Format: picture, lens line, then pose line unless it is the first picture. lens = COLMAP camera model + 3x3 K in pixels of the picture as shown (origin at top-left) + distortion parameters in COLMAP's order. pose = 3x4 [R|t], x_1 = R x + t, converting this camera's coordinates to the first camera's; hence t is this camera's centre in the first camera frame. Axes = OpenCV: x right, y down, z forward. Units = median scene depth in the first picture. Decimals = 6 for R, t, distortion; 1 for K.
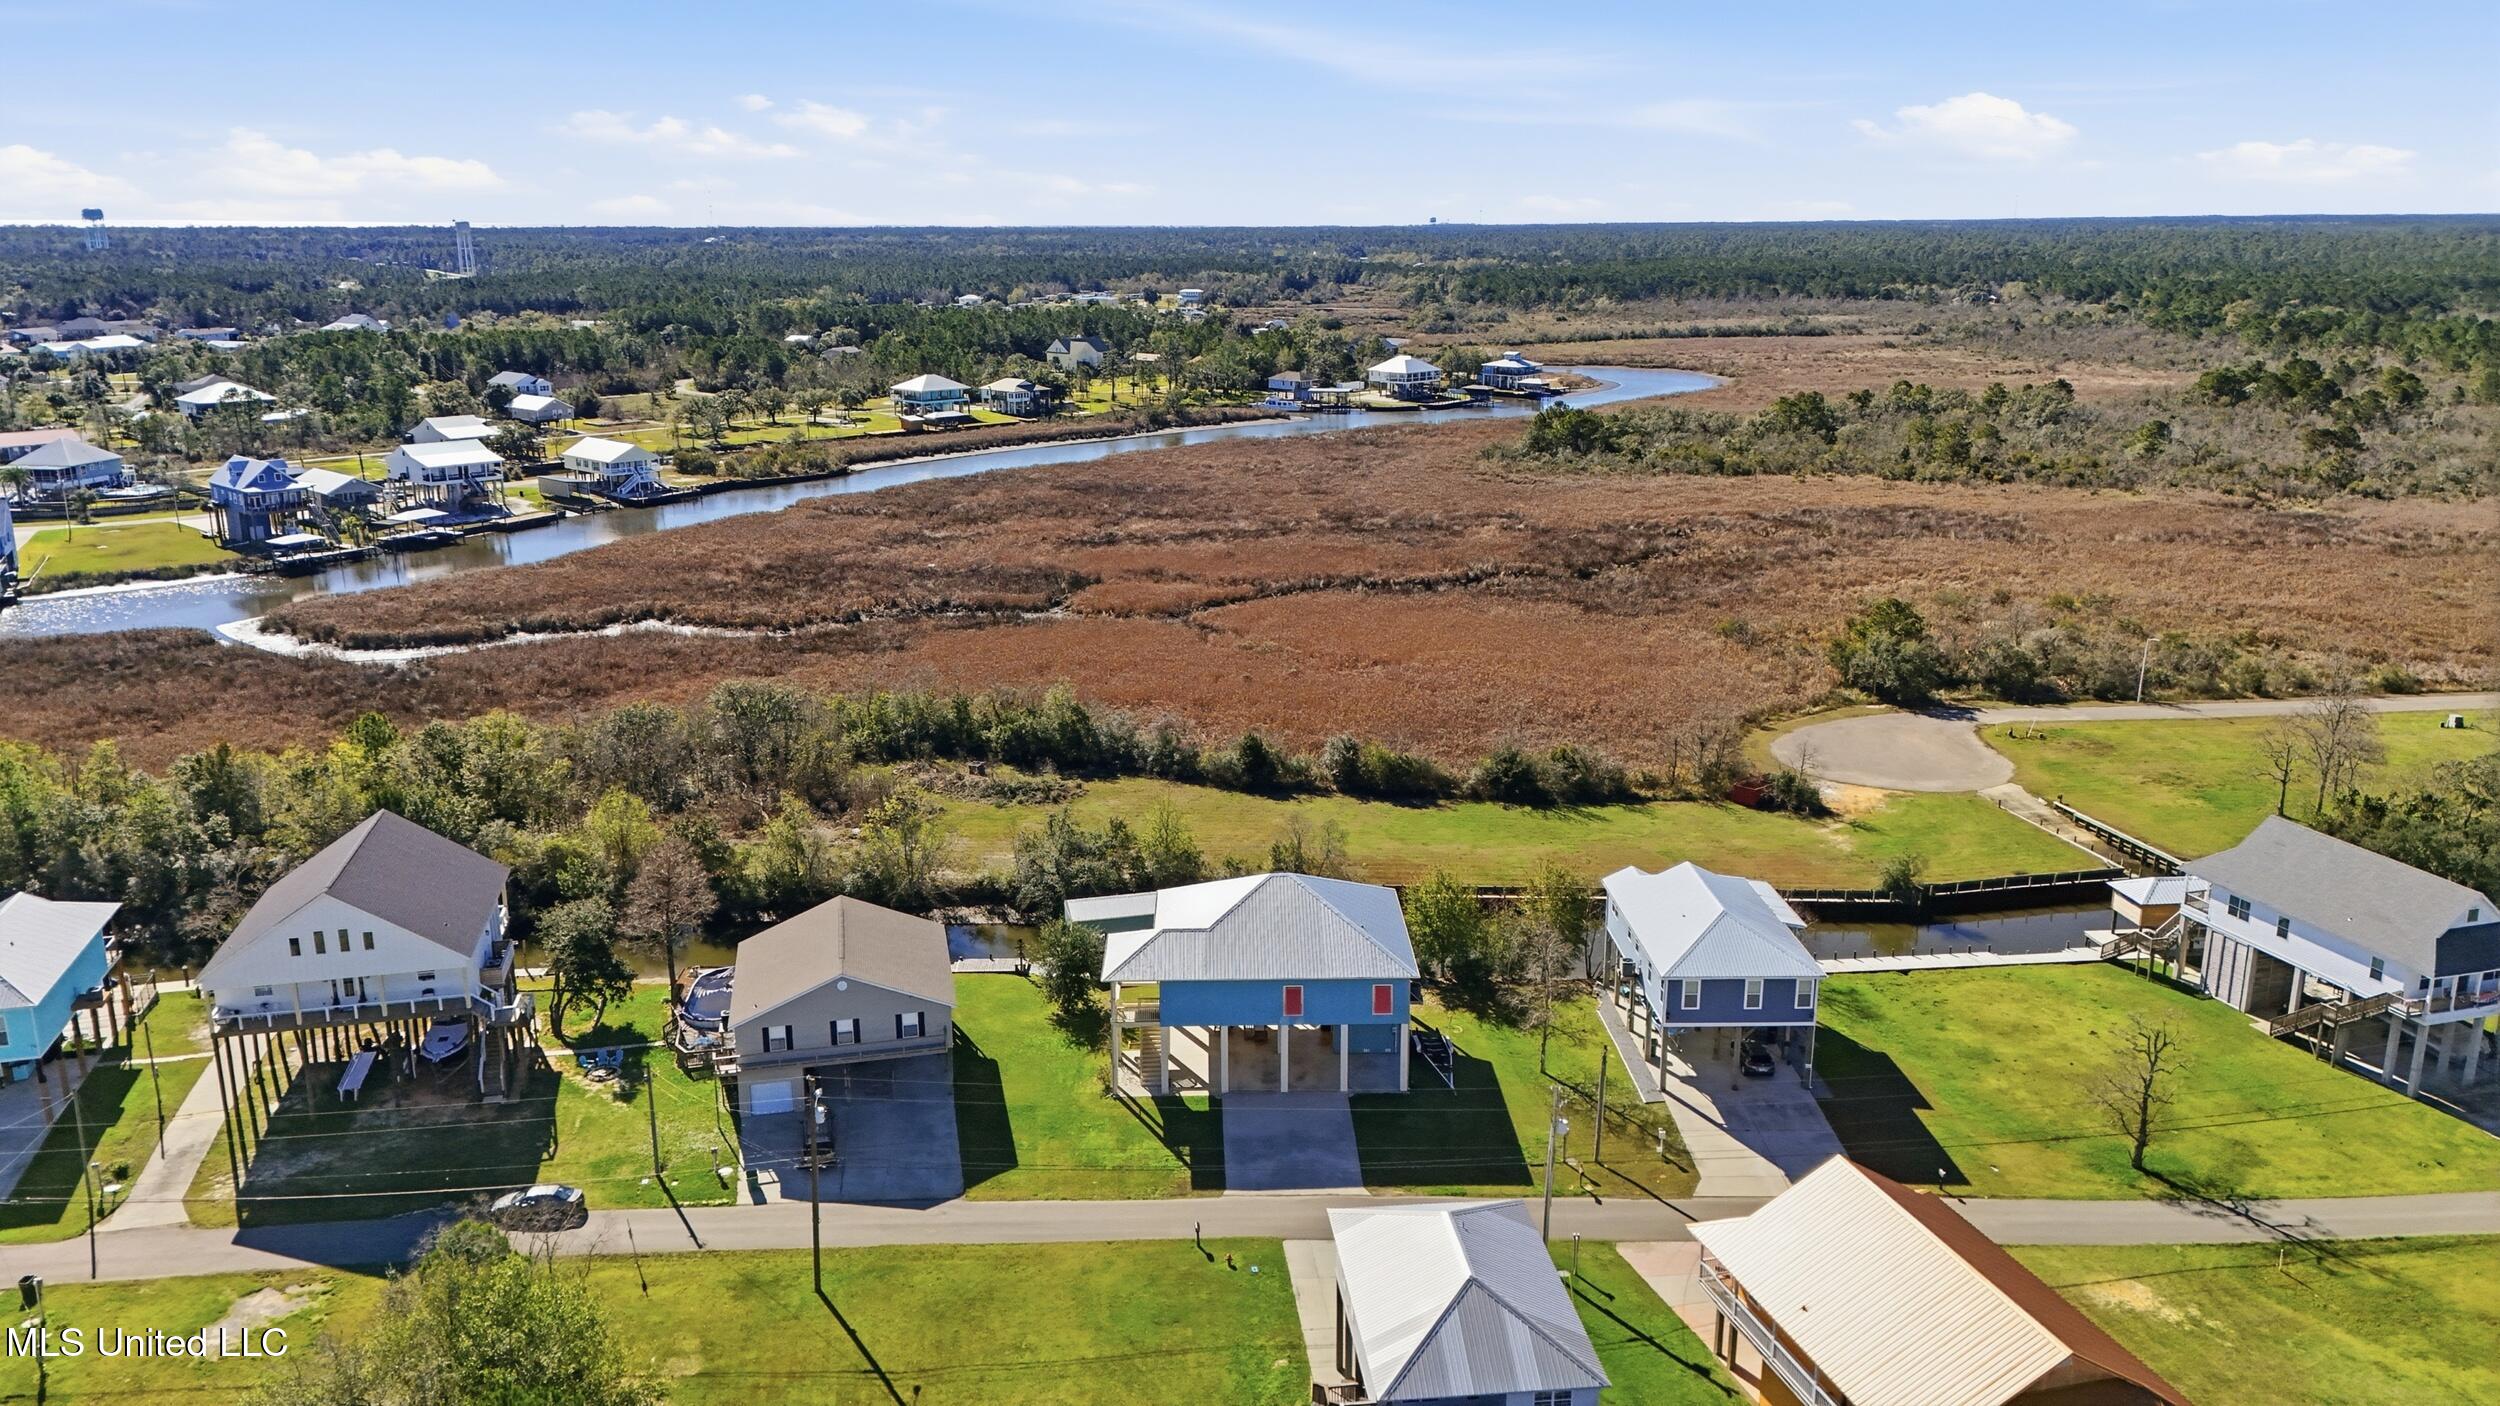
lens RADIAL K [[1864.9, 0, 1250.0], [0, 1864.9, 703.0], [0, 0, 1]] dist [0.118348, -0.141937]
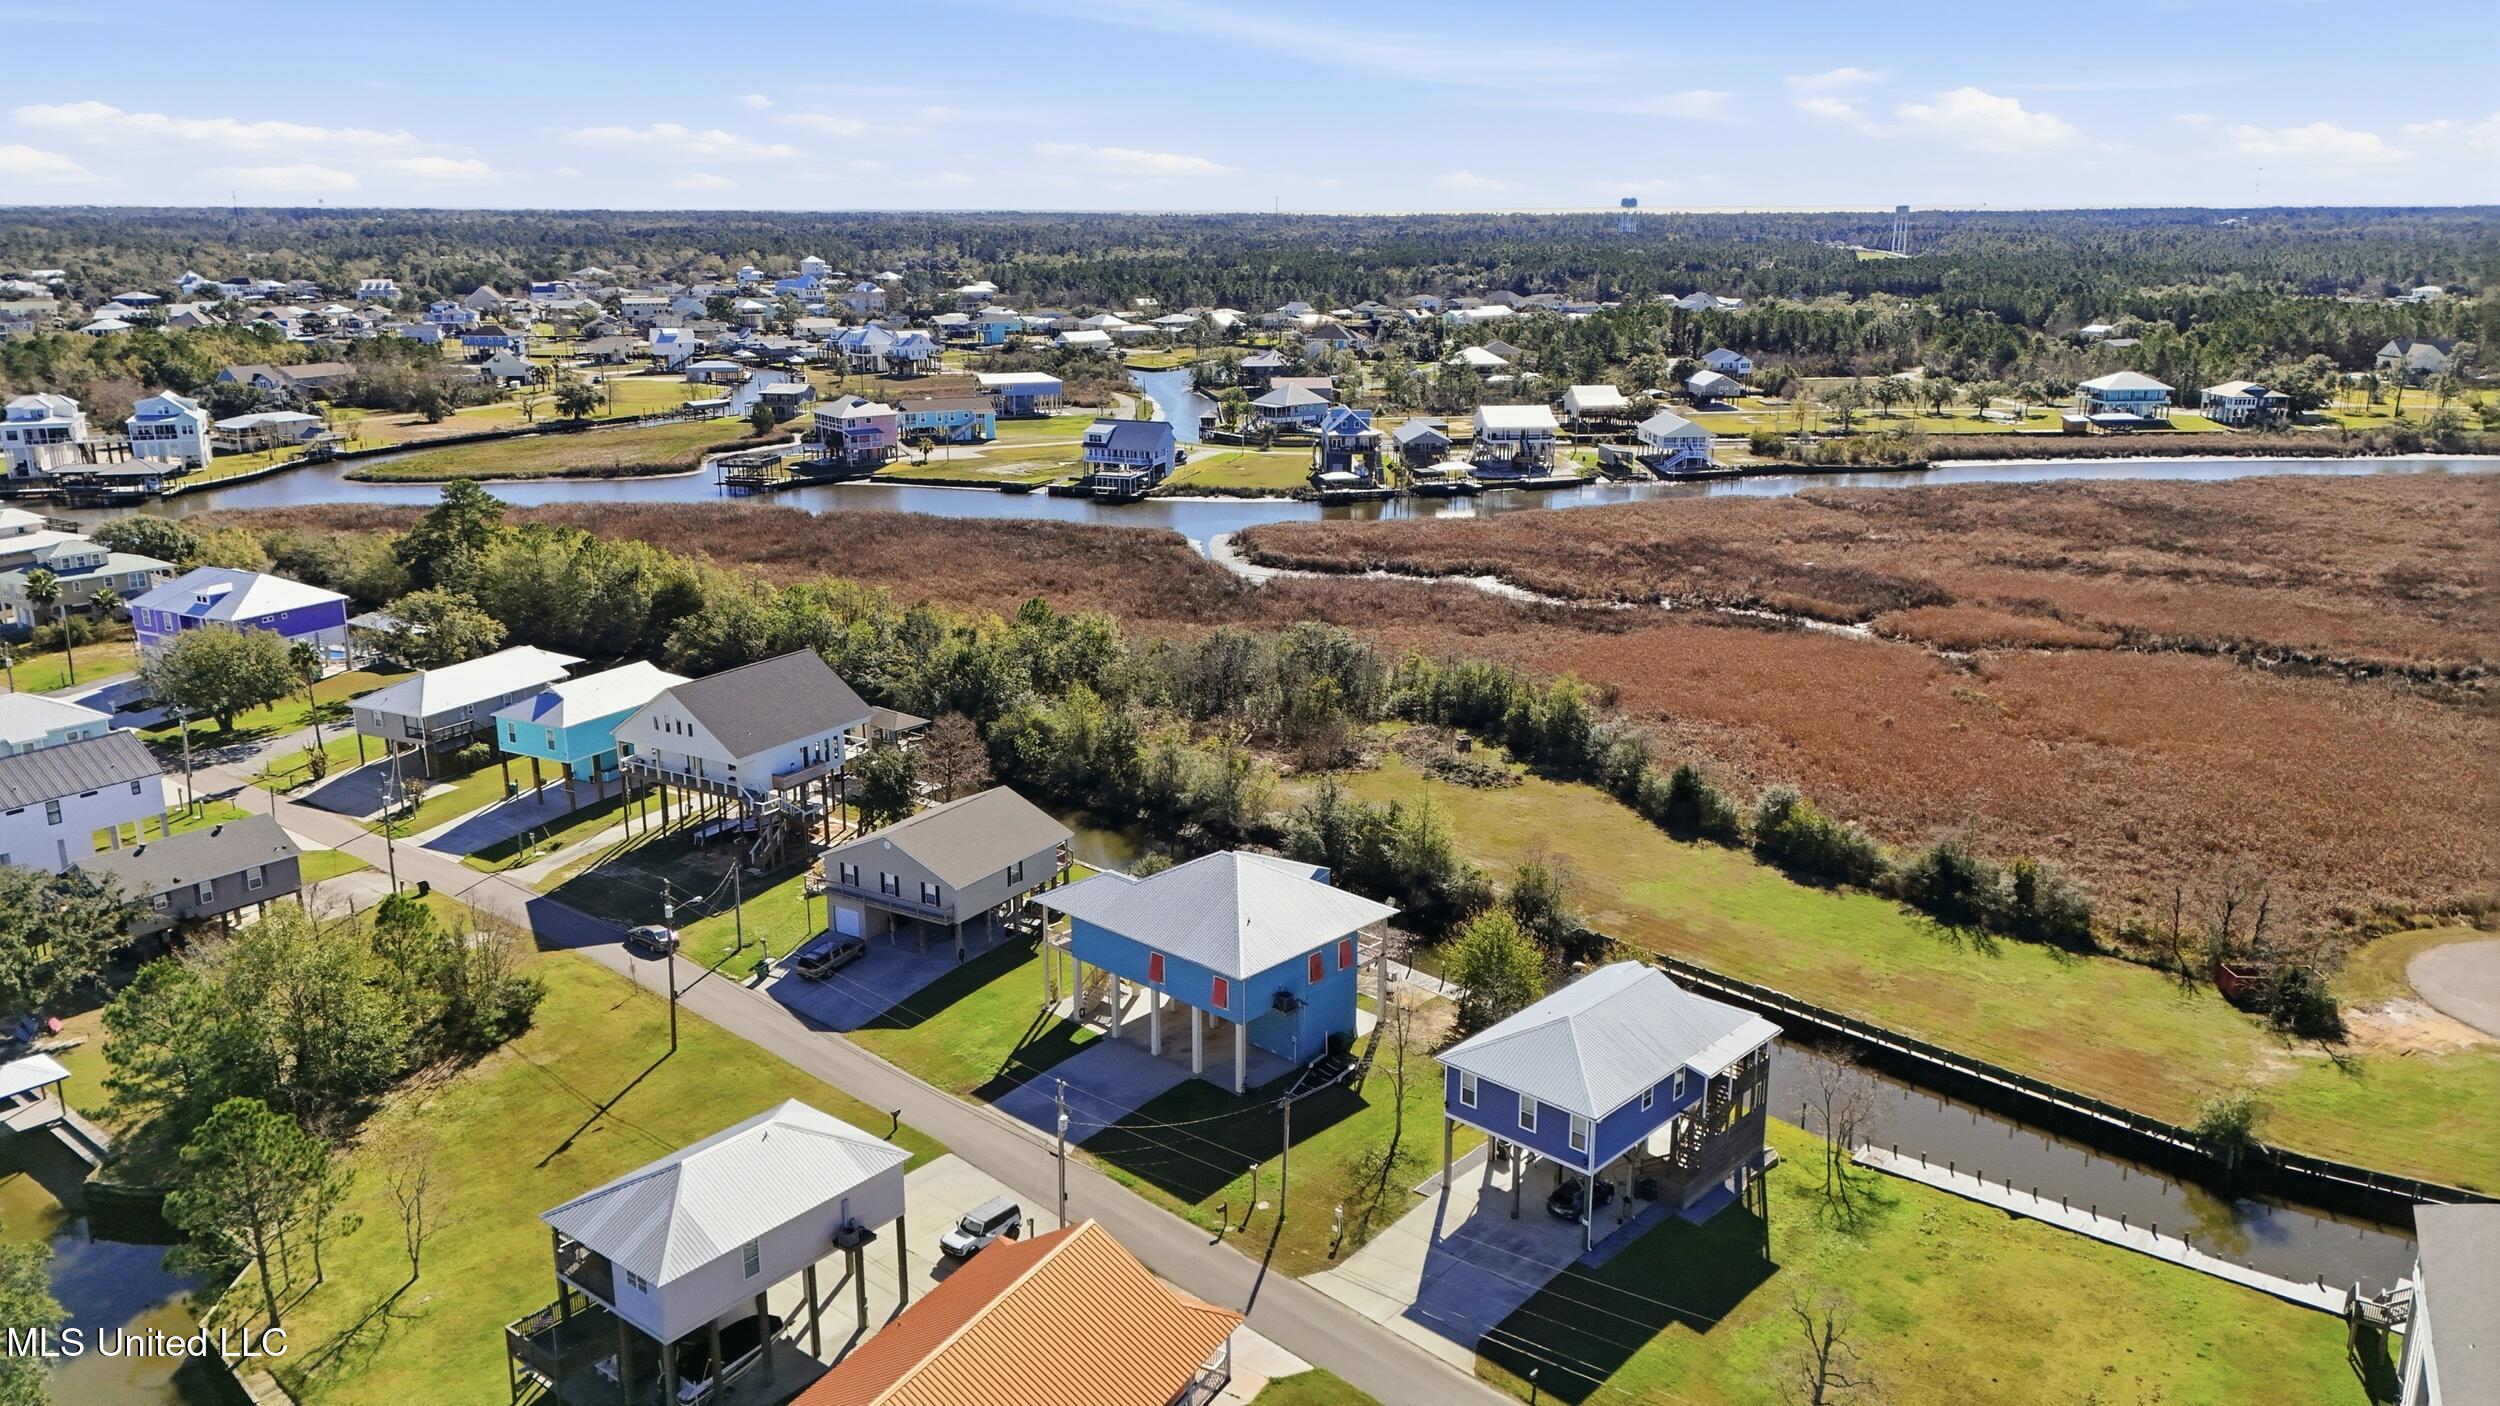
lens RADIAL K [[1864.9, 0, 1250.0], [0, 1864.9, 703.0], [0, 0, 1]] dist [0.118348, -0.141937]
pose [[0.701402, 0.185062, -0.688322, 0.352751], [-0.179171, 0.980475, 0.081034, -0.036246], [0.689879, 0.066490, 0.720865, 0.135952]]
